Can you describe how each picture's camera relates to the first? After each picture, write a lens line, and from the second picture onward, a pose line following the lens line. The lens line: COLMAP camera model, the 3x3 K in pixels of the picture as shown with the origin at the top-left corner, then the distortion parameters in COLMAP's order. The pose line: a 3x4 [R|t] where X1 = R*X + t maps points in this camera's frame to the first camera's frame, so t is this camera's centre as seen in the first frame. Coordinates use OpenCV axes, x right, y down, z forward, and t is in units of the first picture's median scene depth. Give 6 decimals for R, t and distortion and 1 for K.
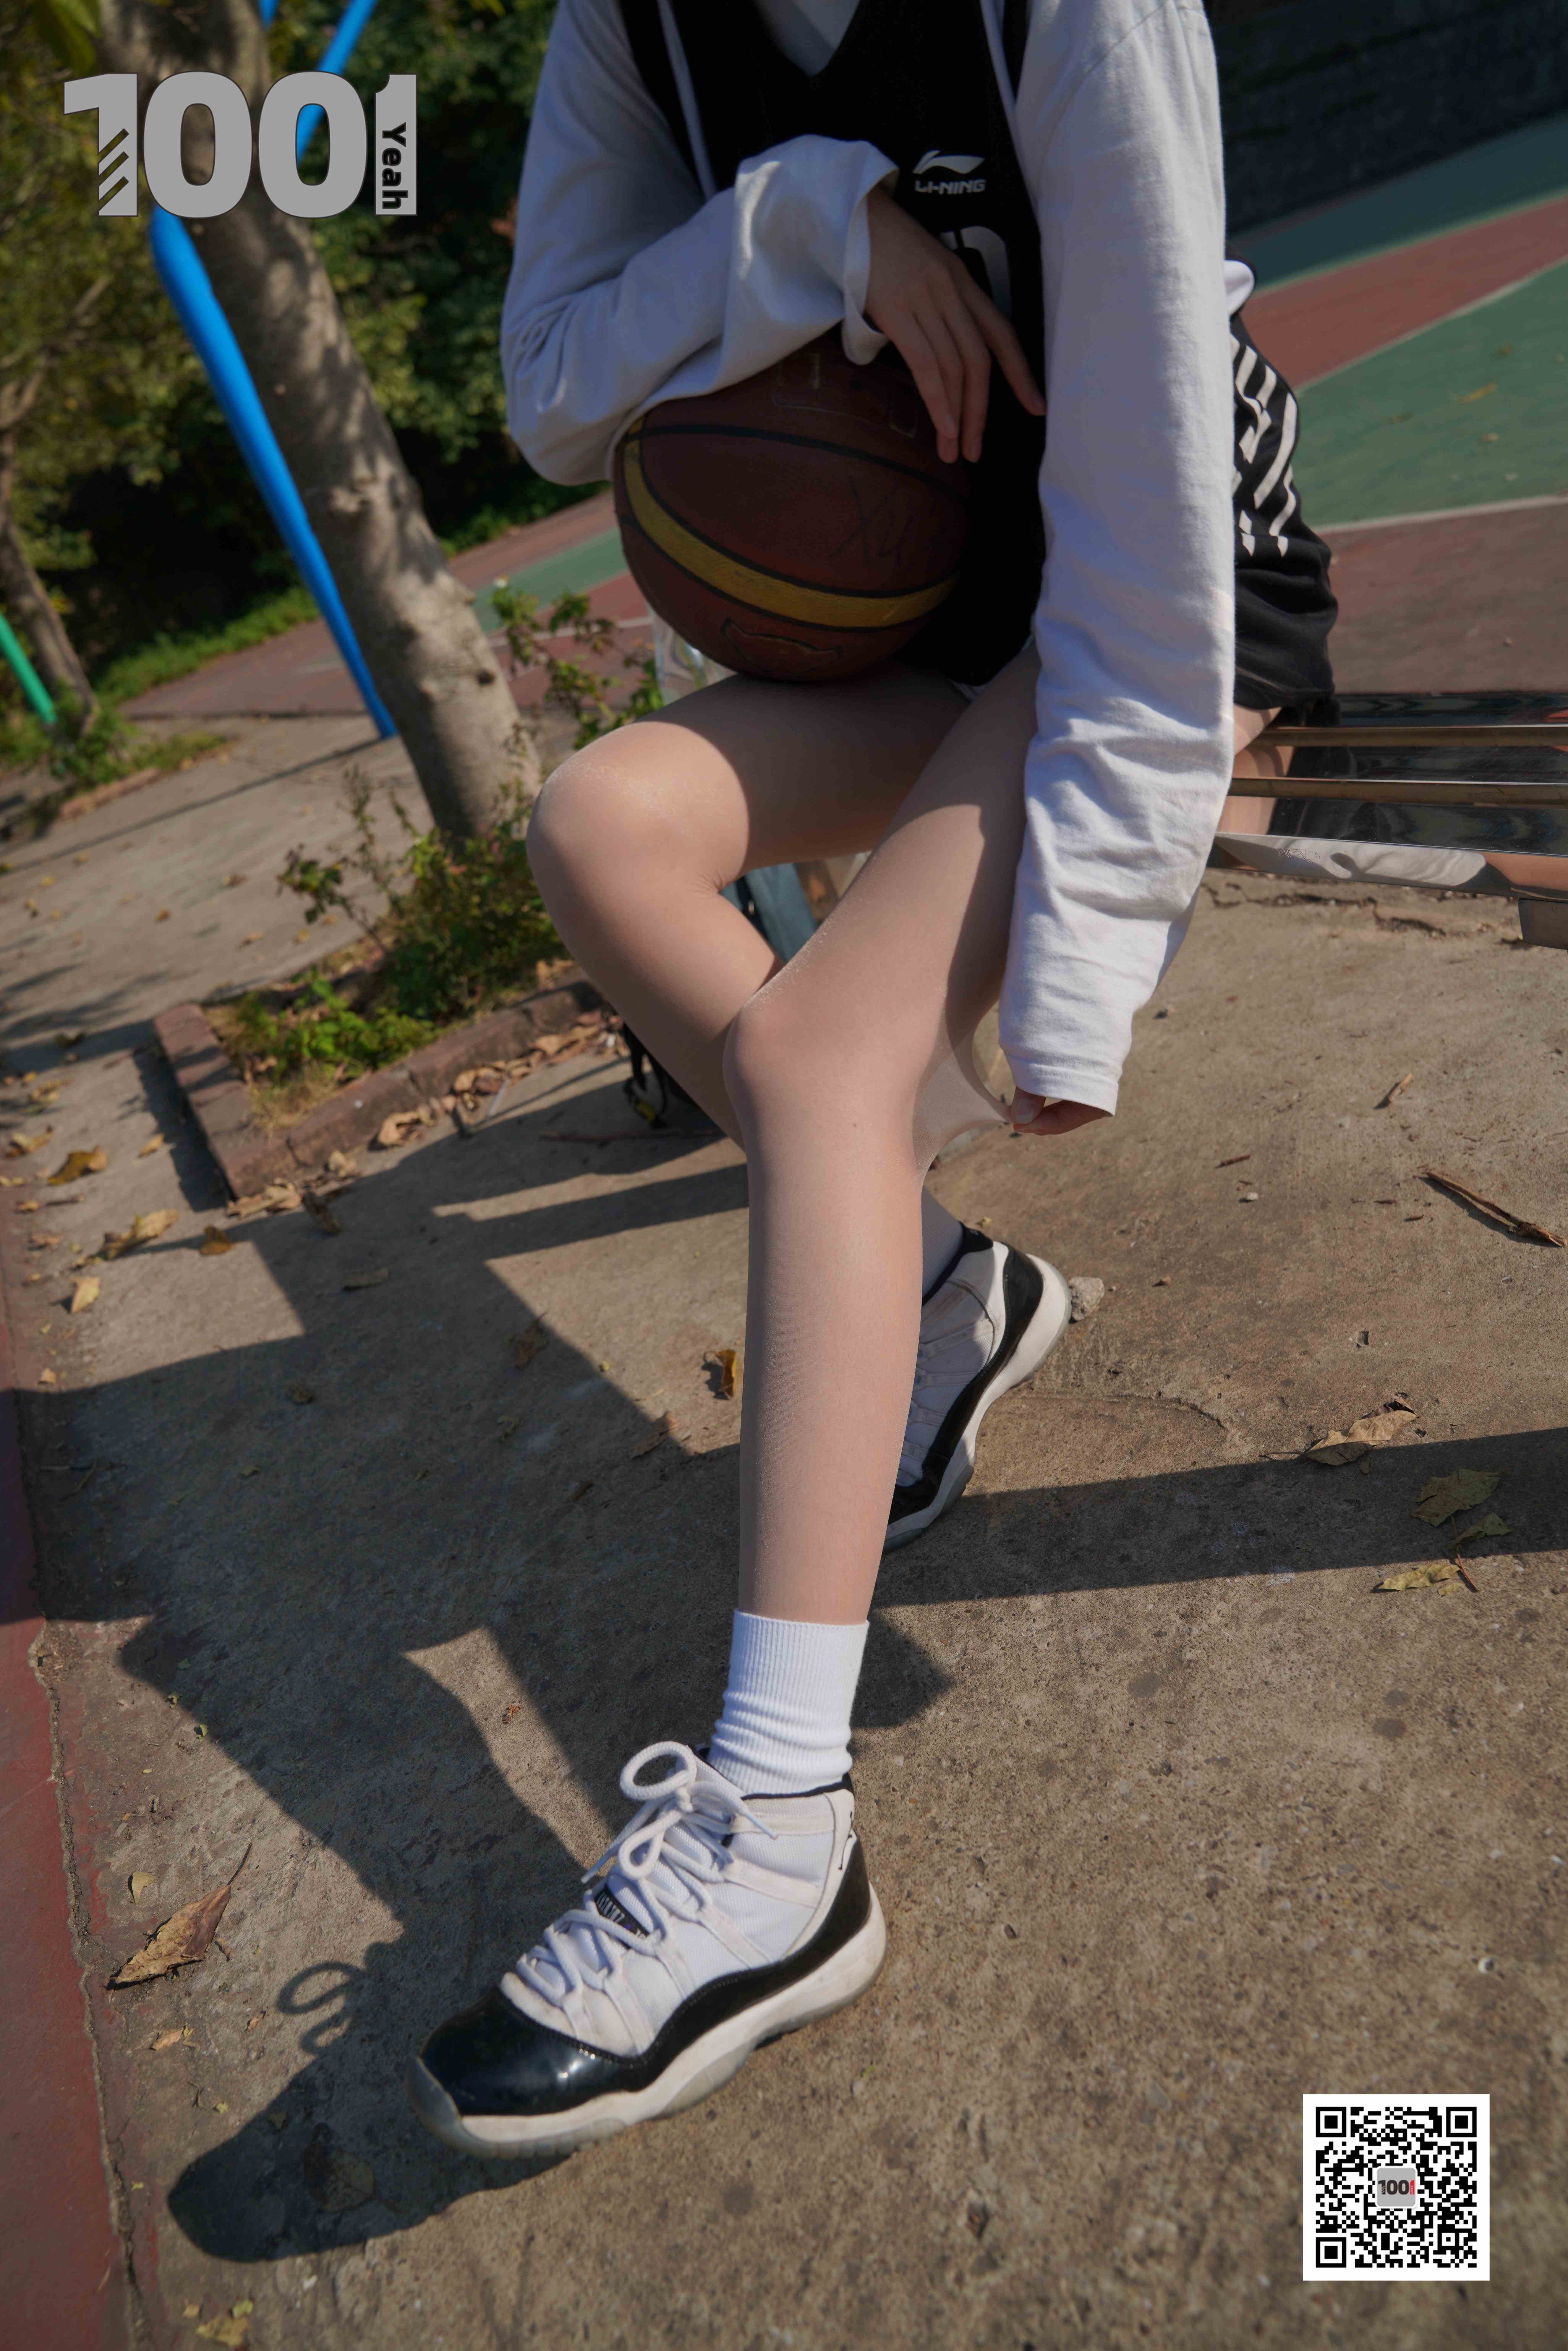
lens RADIAL K [[1603.9, 0, 779.5], [0, 1603.9, 1150.5], [0, 0, 1]] dist [-0.030622, 0.022228]
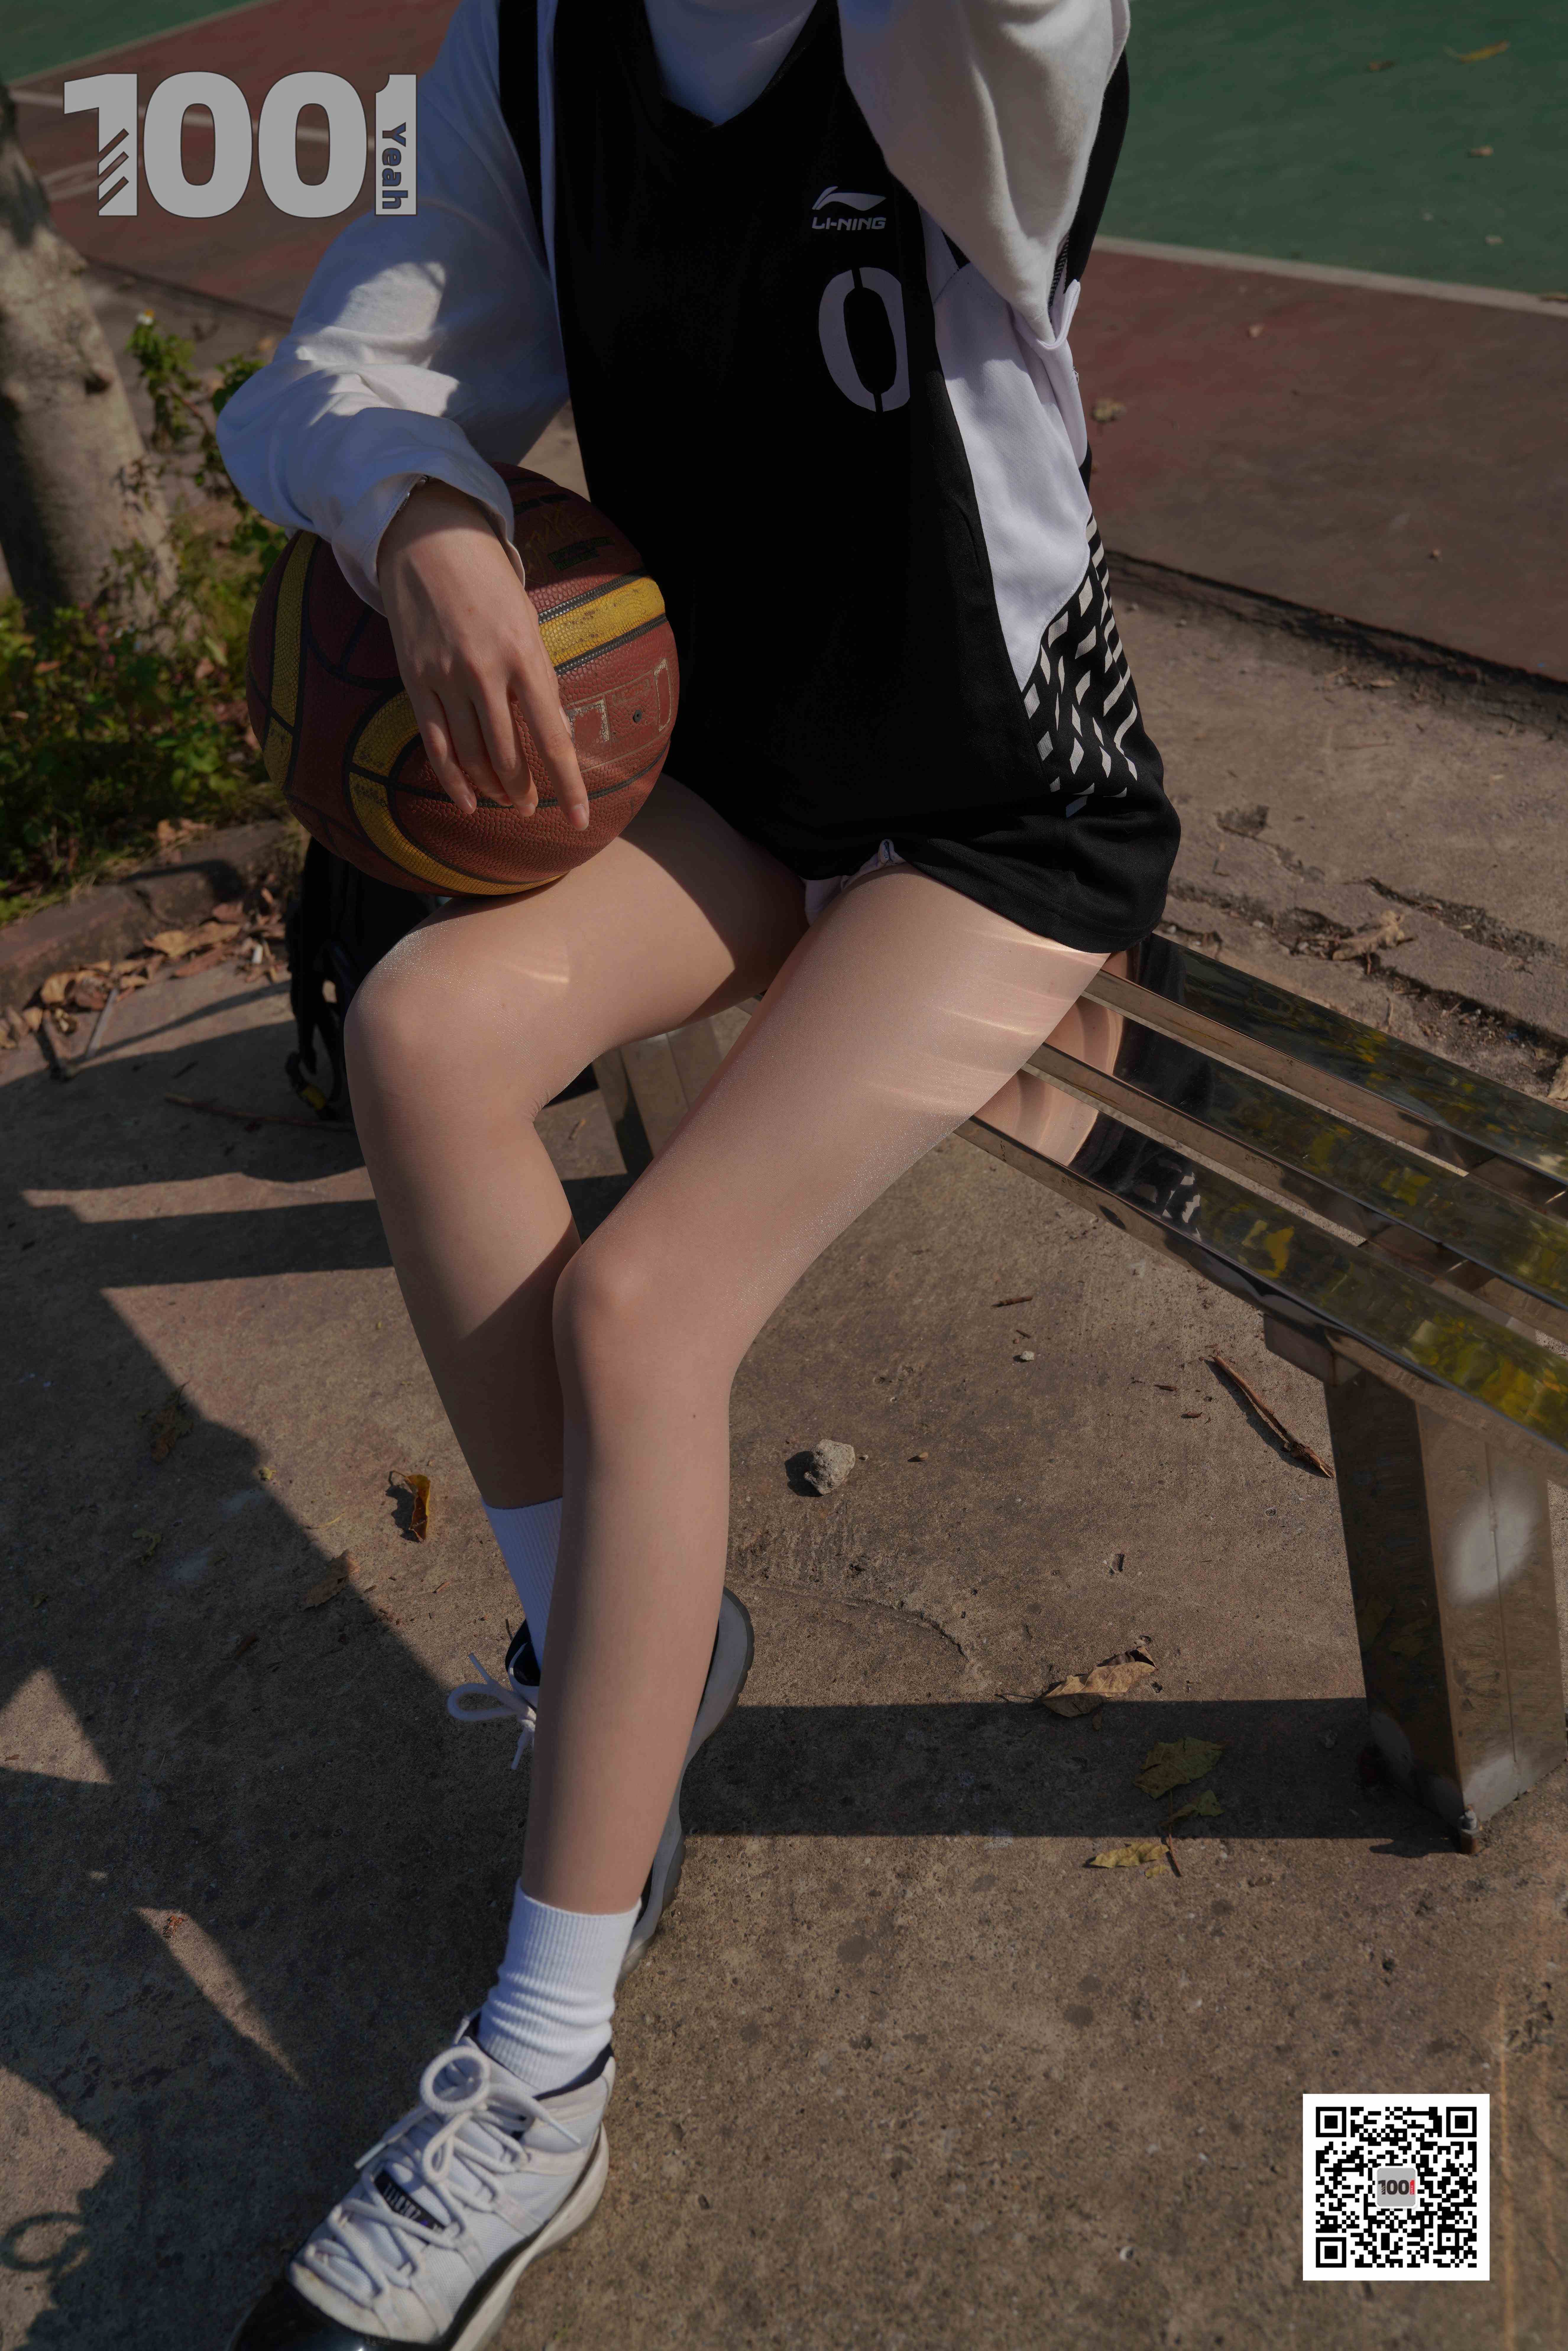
lens RADIAL K [[2359.4, 0, 777.1], [0, 2359.4, 1170.1], [0, 0, 1]] dist [-0.006826, 0.000000]
pose [[0.984299, 0.069534, 0.162239, -0.061371], [-0.091144, 0.987341, 0.129807, -0.222607], [-0.151159, -0.142556, 0.978176, -0.244482]]
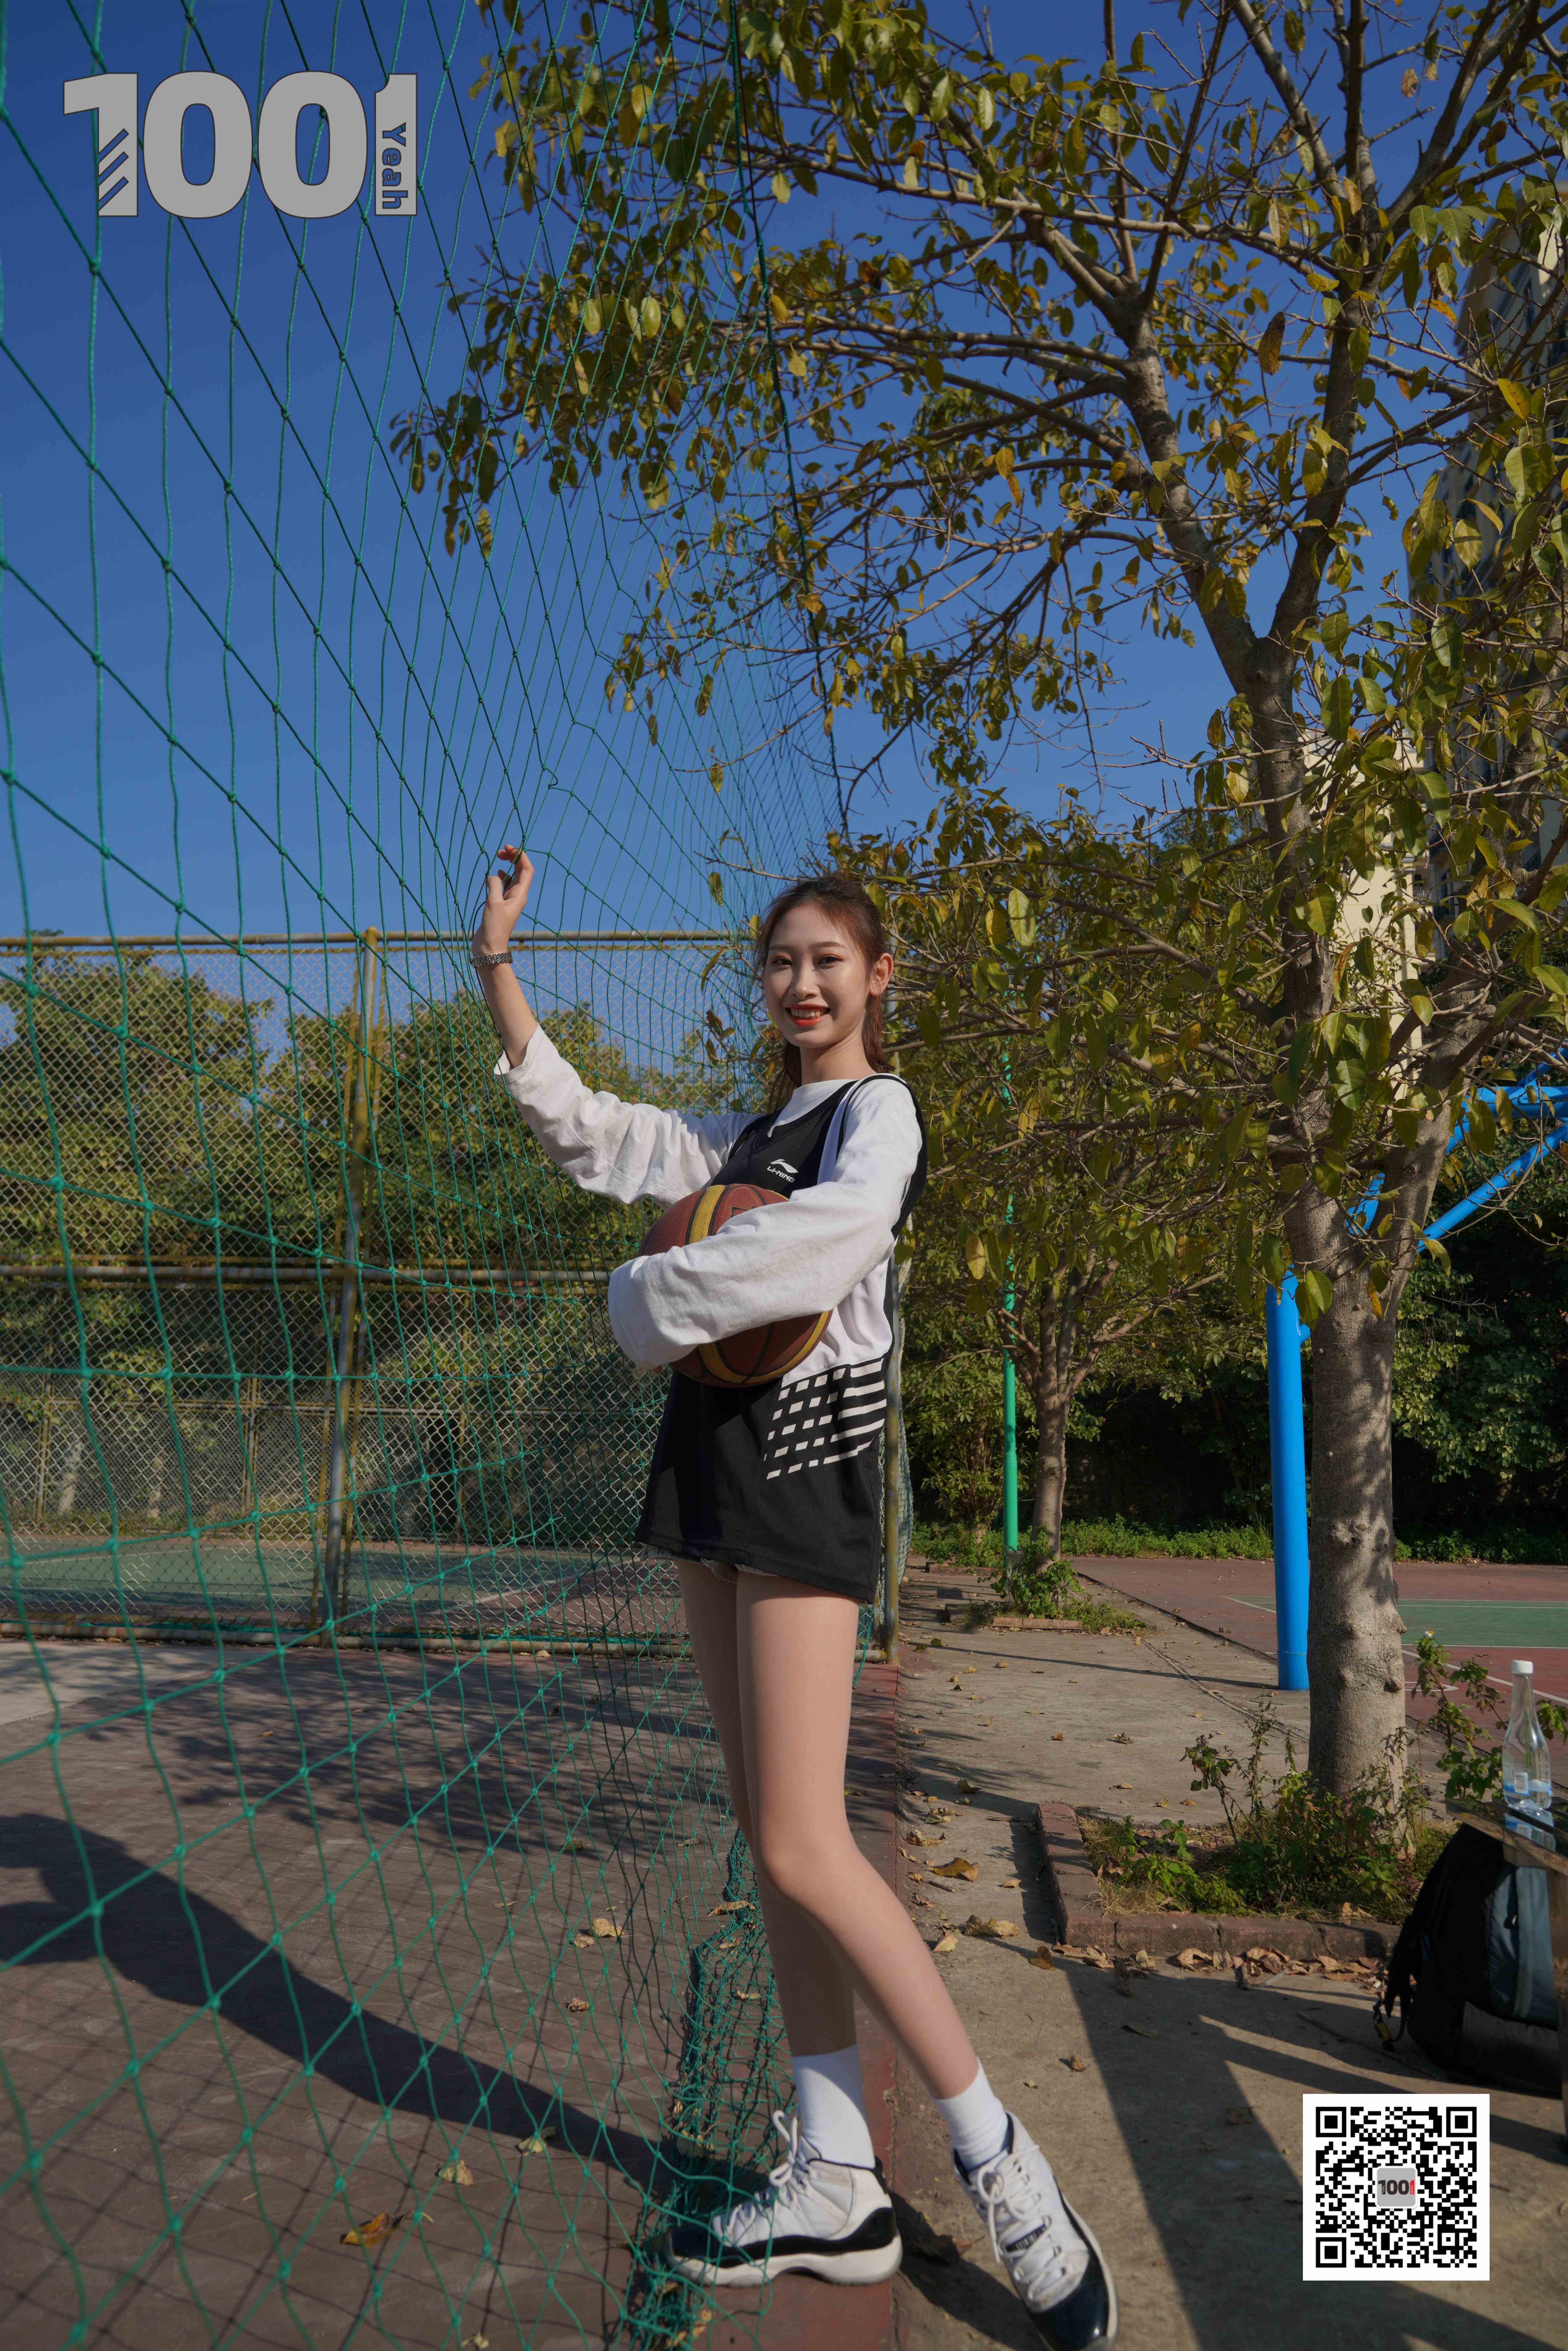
lens RADIAL K [[1603.9, 0, 782.1], [0, 1603.9, 1181.8], [0, 0, 1]] dist [-0.030622, 0.022228]
pose [[0.775521, 0.266566, -0.572284, 0.134785], [-0.525154, 0.775509, -0.350427, 0.212083], [0.350399, 0.572301, 0.741412, -0.778232]]
